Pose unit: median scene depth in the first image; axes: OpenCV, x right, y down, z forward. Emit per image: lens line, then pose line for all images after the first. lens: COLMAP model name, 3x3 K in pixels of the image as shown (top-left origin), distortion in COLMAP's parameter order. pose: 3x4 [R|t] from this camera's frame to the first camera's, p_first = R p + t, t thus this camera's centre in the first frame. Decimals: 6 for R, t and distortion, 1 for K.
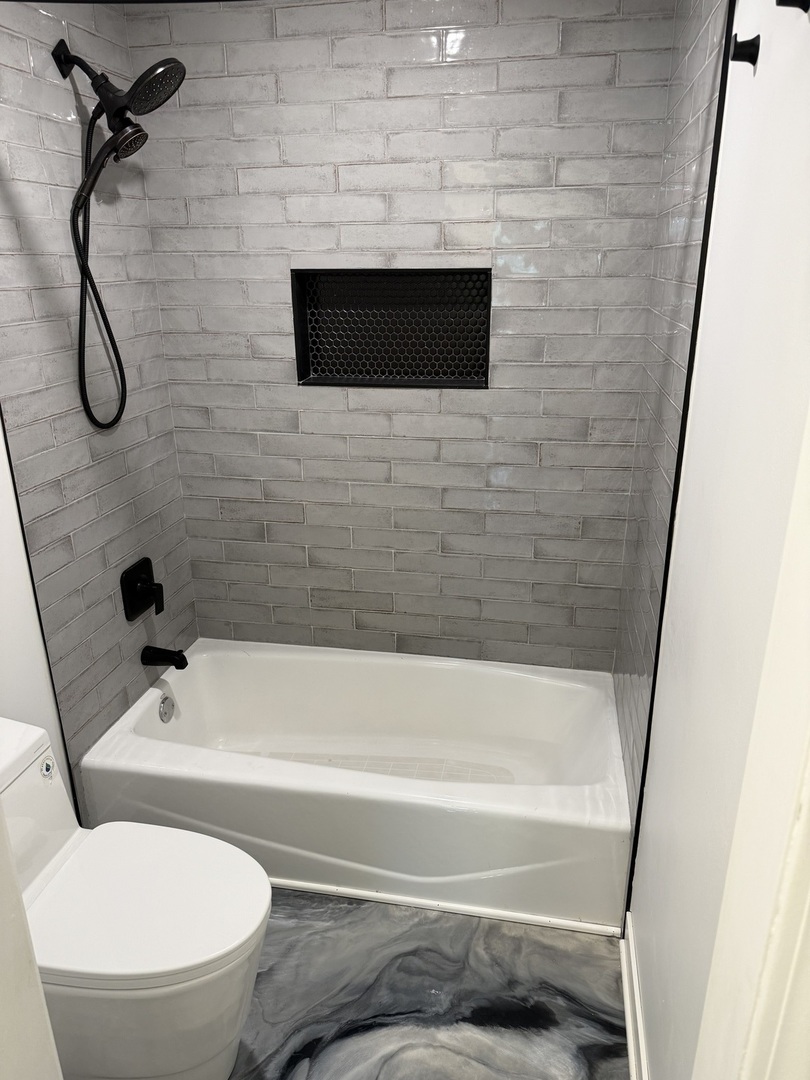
lens RADIAL K [[759.8, 0, 405.0], [0, 759.8, 540.0], [0, 0, 1]] dist [0.107361, -0.155475]
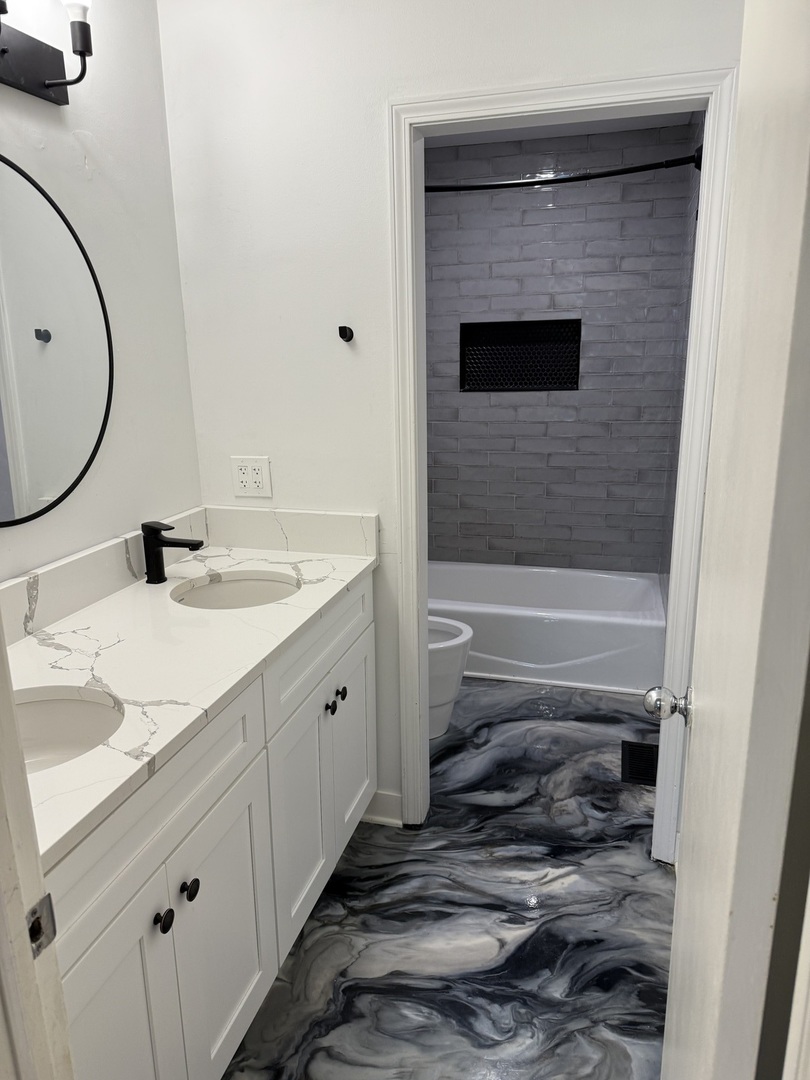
lens RADIAL K [[770.1, 0, 405.0], [0, 770.1, 540.0], [0, 0, 1]] dist [0.228725, -0.472673]
pose [[0.997023, 0.008385, -0.076646, -0.133764], [-0.015523, 0.995544, -0.093008, 0.290803], [0.075524, 0.093921, 0.992711, -0.686227]]
